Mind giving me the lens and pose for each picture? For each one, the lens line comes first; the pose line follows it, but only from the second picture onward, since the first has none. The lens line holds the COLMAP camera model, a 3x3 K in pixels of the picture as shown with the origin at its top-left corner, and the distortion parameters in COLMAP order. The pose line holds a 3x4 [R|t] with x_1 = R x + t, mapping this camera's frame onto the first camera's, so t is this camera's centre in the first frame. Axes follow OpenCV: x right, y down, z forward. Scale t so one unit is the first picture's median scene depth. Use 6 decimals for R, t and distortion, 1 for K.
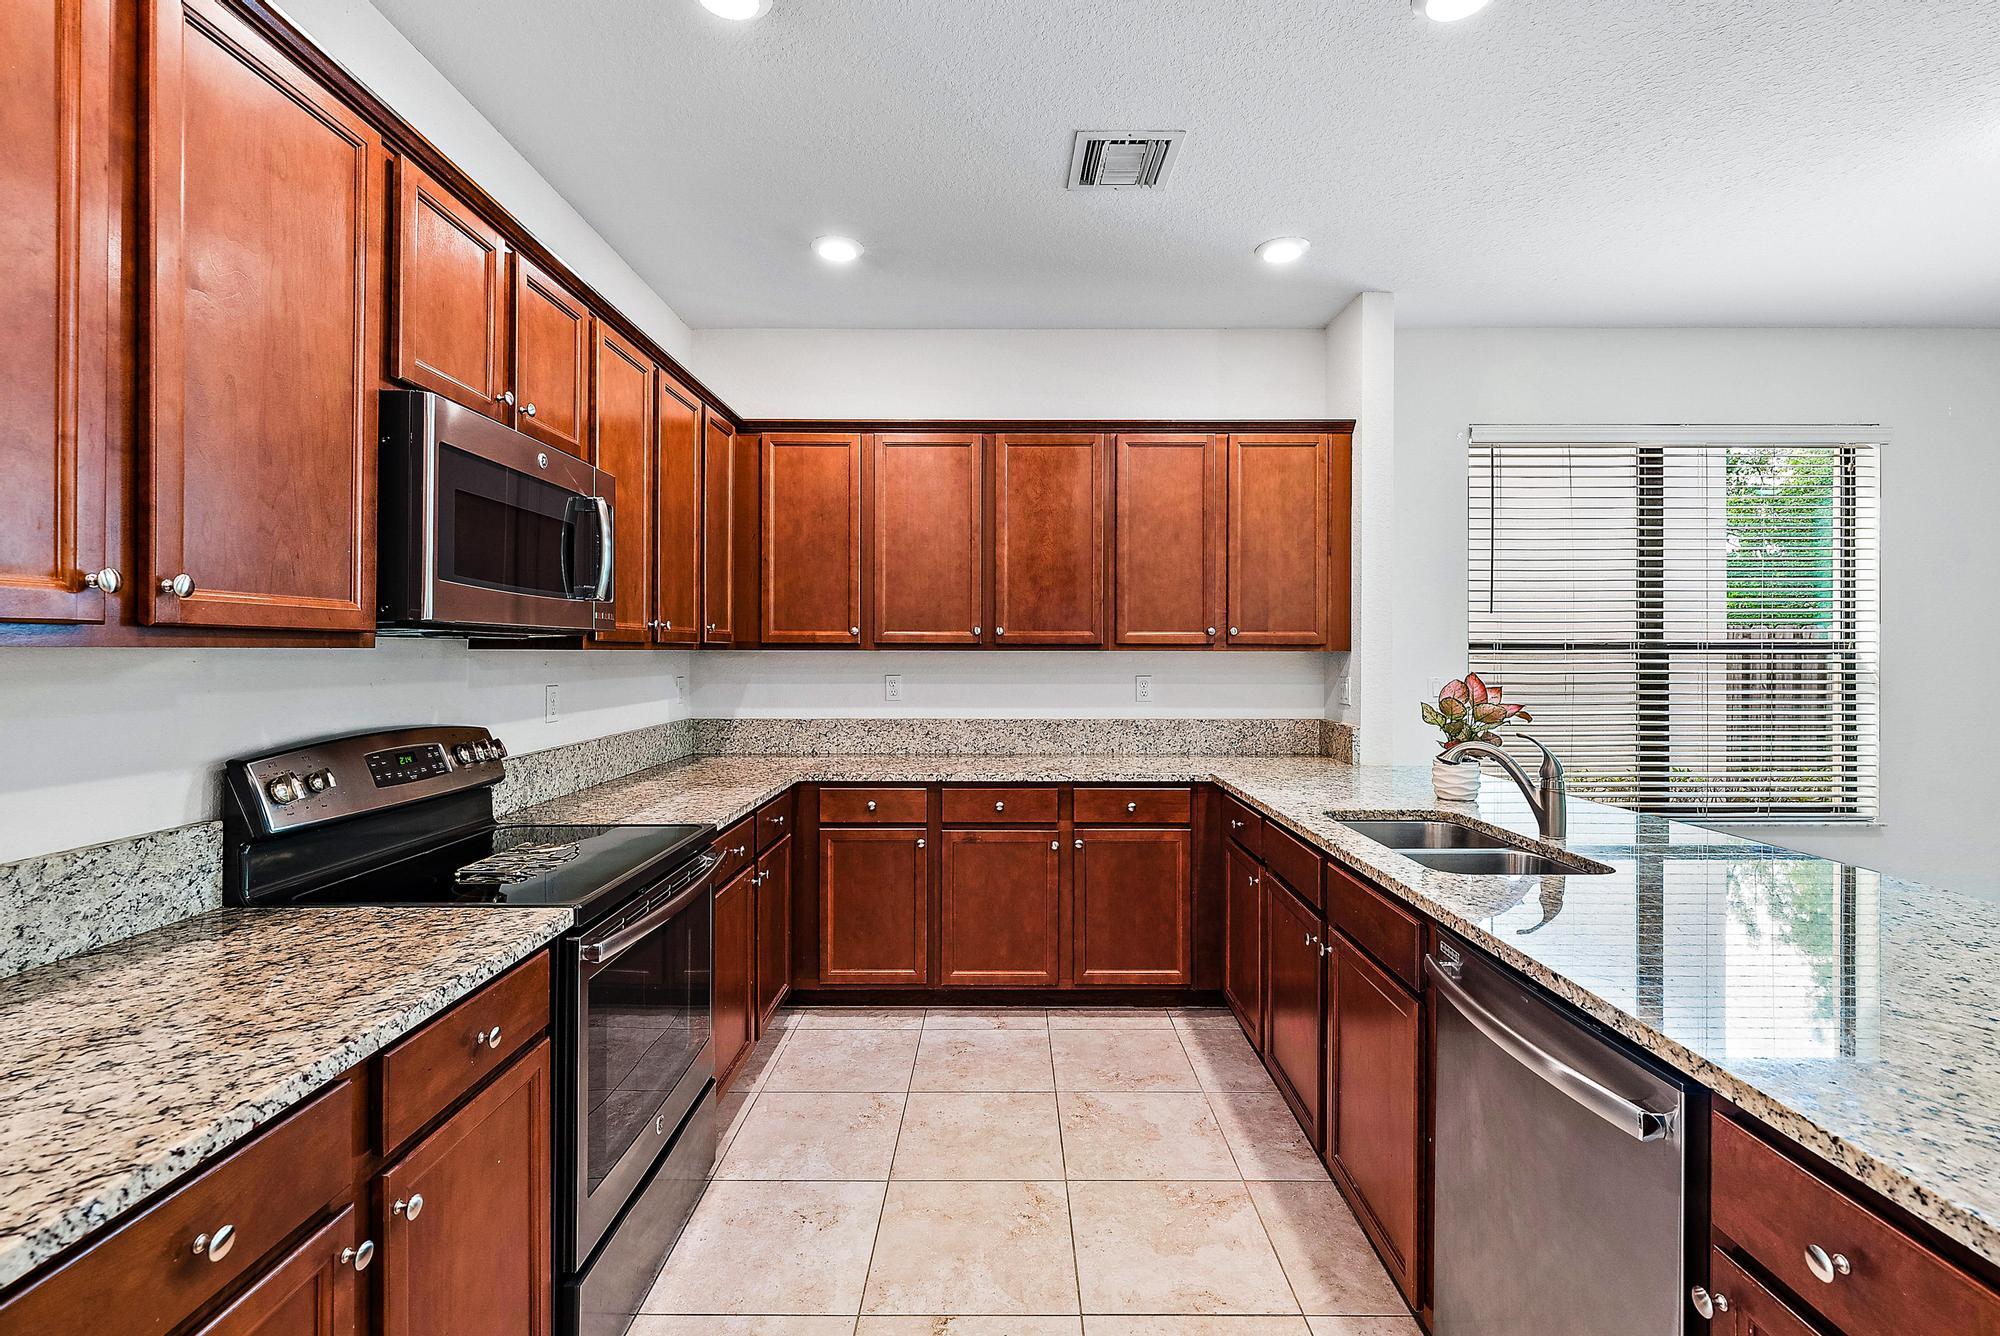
lens RADIAL K [[879.3, 0, 1006.9], [0, 879.3, 648.9], [0, 0, 1]] dist [0.002926, -0.001627]
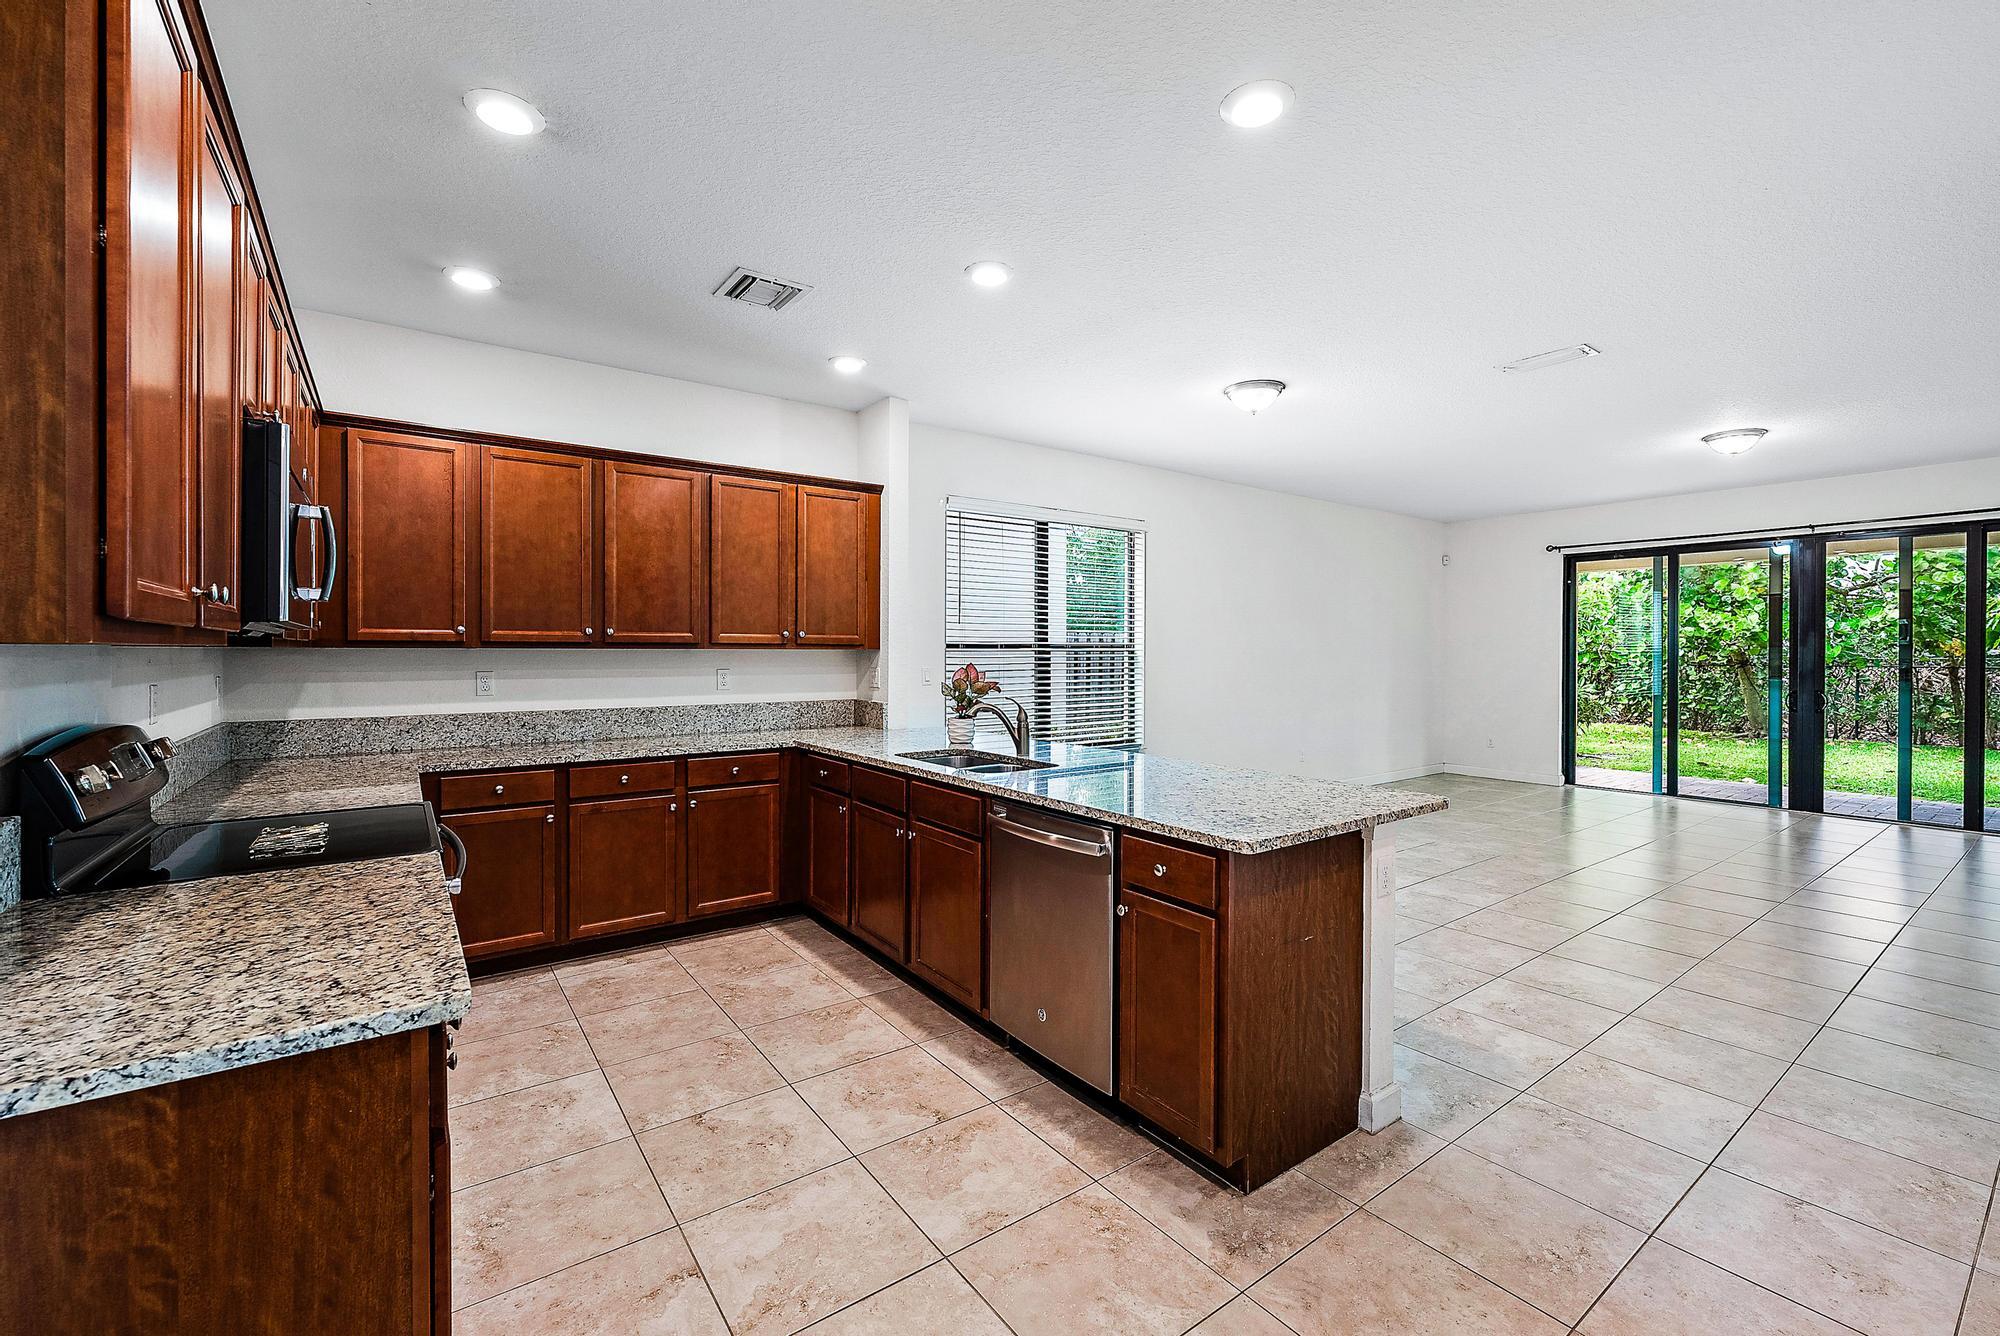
lens RADIAL K [[829.9, 0, 1006.0], [0, 829.9, 655.1], [0, 0, 1]] dist [0.002328, -0.000344]
pose [[0.805394, -0.003052, 0.592733, -0.236017], [-0.002555, 0.999960, 0.008620, -0.000161], [-0.592735, -0.008457, 0.805353, -0.190796]]
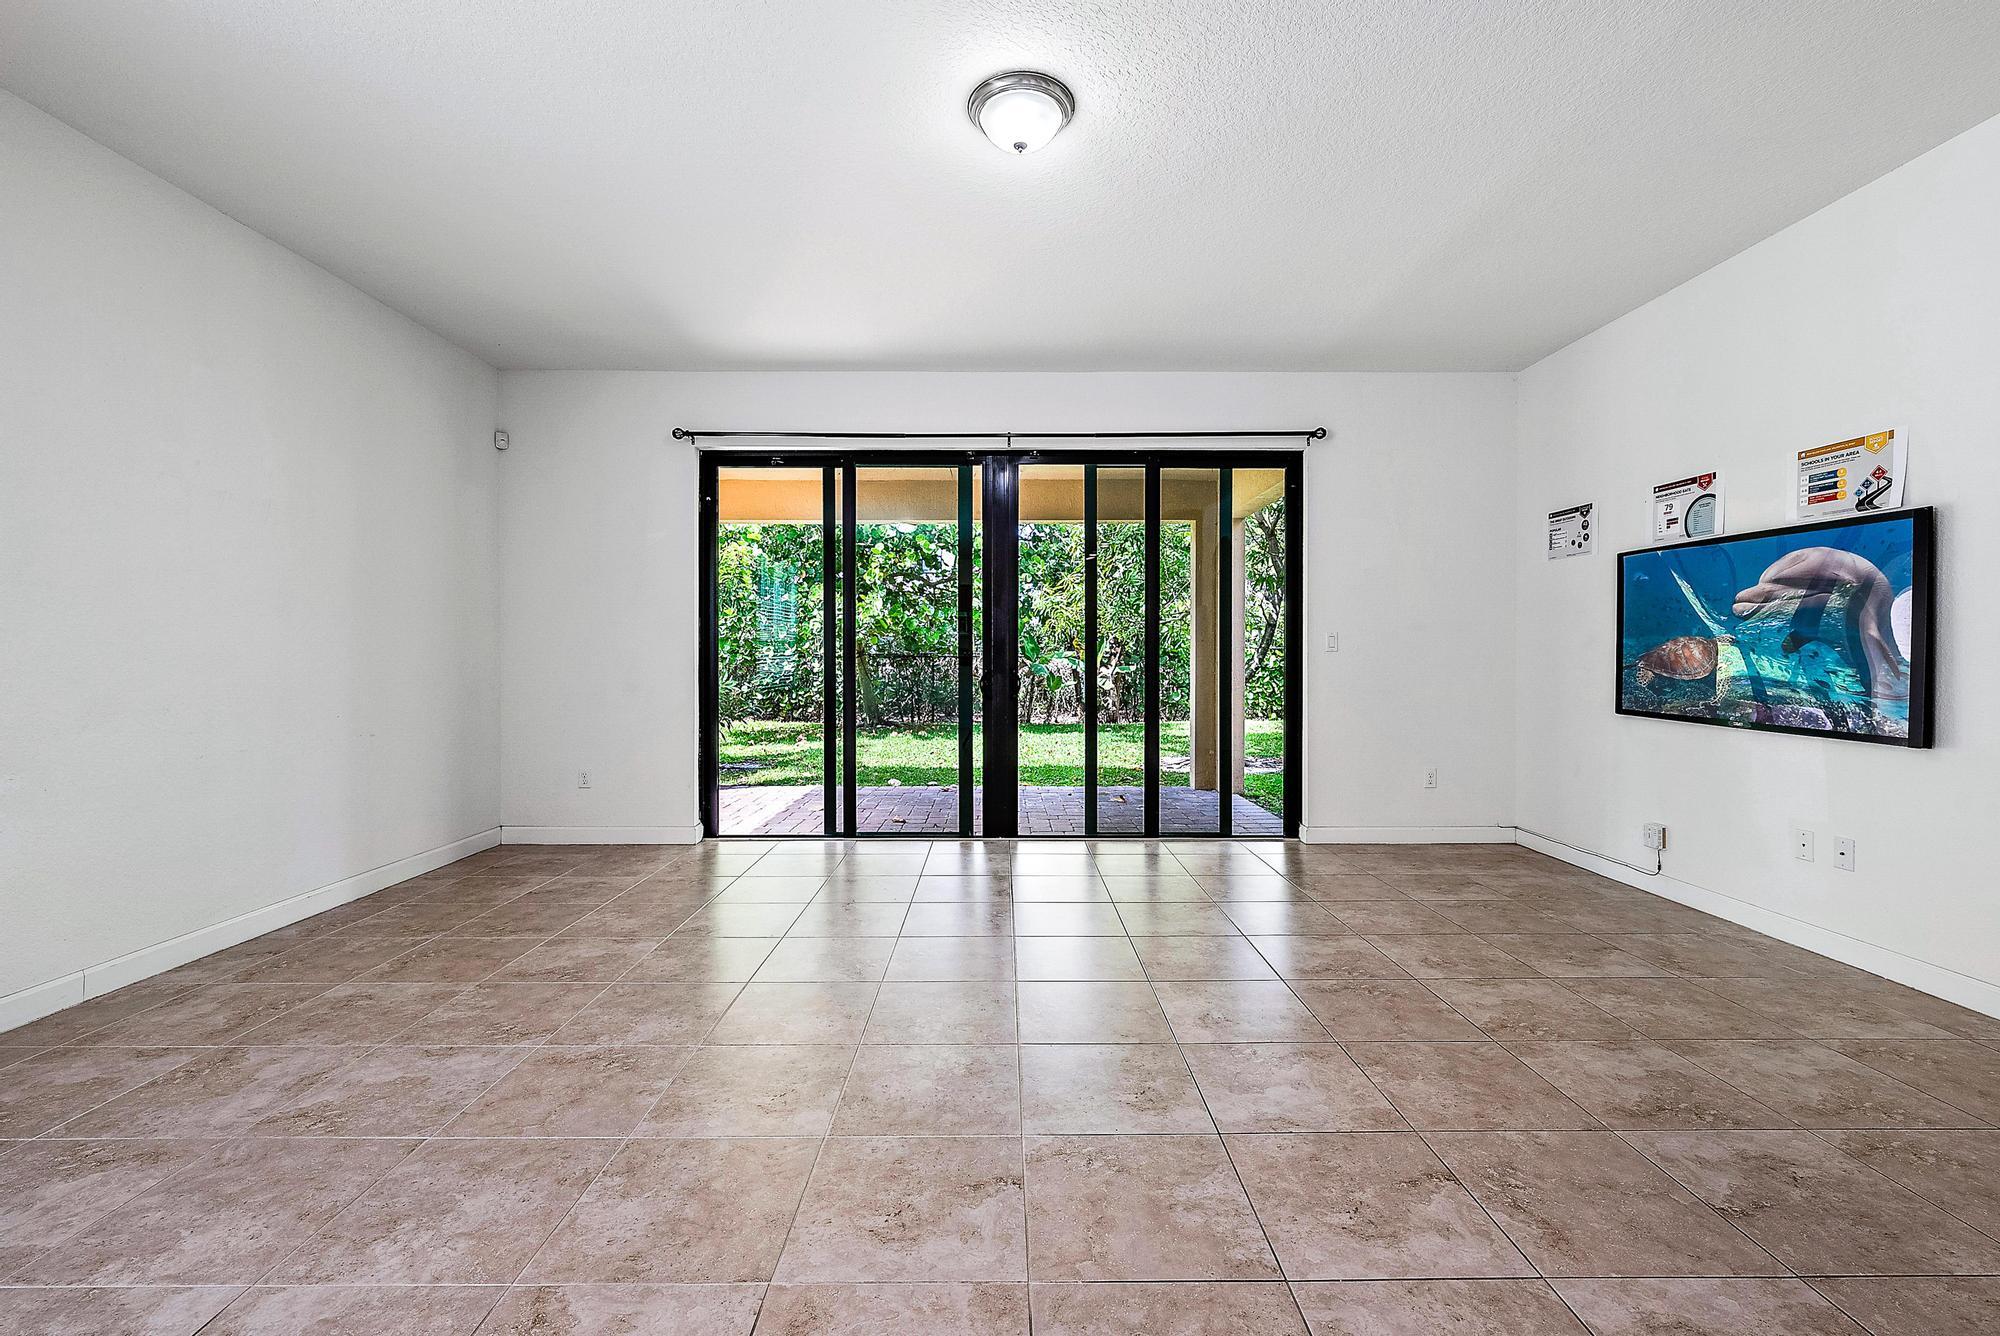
lens RADIAL K [[829.9, 0, 1005.4], [0, 829.9, 653.7], [0, 0, 1]] dist [0.002328, -0.000344]
pose [[0.000062, -0.000752, 1.000000, 1.200016], [-0.002613, 0.999996, 0.000752, 0.077162], [-0.999997, -0.002613, 0.000060, 0.313294]]
